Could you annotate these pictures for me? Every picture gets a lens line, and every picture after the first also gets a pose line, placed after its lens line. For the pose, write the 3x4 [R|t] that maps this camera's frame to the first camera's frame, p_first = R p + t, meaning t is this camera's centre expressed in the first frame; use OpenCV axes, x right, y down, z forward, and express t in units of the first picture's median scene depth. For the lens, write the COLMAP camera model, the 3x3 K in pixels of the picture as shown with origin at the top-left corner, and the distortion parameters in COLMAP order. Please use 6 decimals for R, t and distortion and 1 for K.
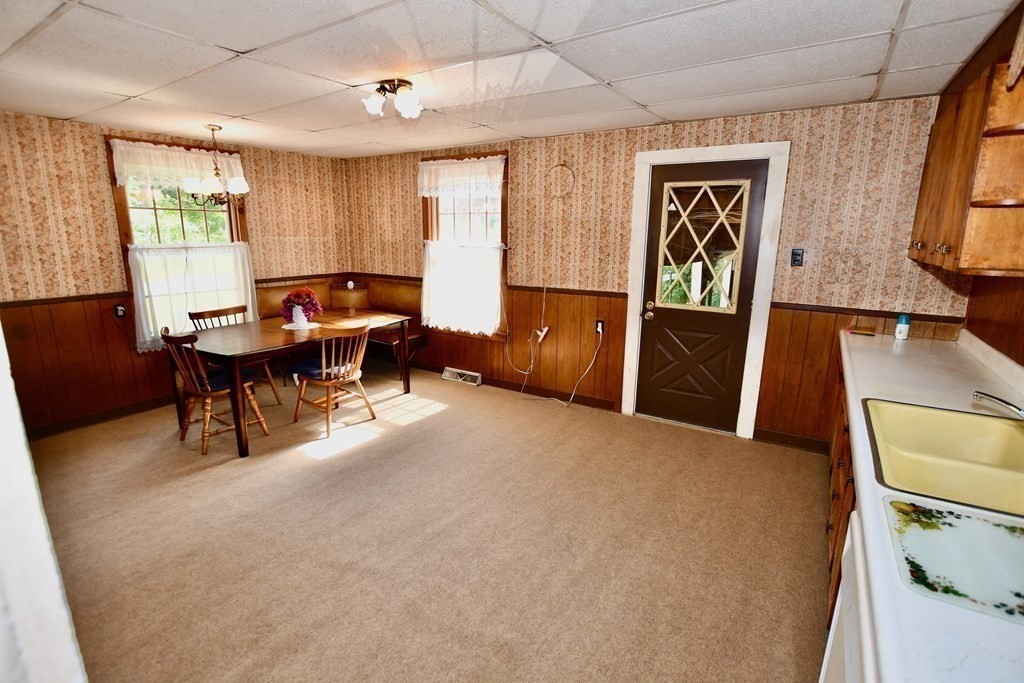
lens RADIAL K [[485.7, 0, 512.0], [0, 485.7, 341.5], [0, 0, 1]] dist [-0.018036, 0.000025]
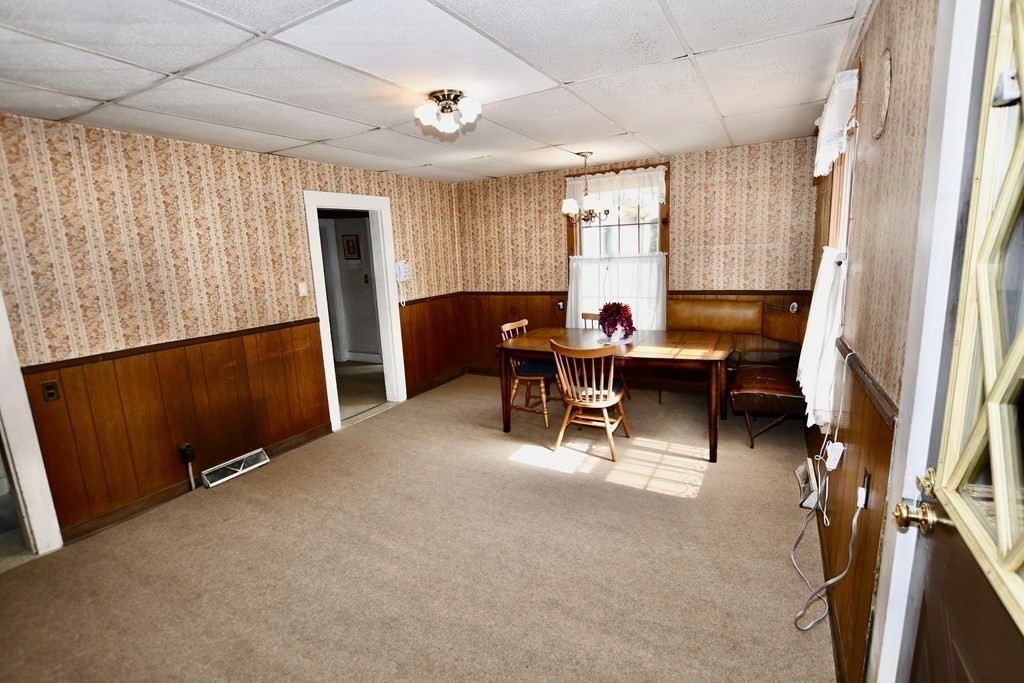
lens RADIAL K [[485.7, 0, 512.0], [0, 485.7, 341.5], [0, 0, 1]] dist [-0.018036, 0.000025]
pose [[0.066882, 0.174733, -0.982342, 0.533361], [-0.172015, 0.971824, 0.161151, -0.160289], [0.982821, 0.158200, 0.095054, 0.745377]]
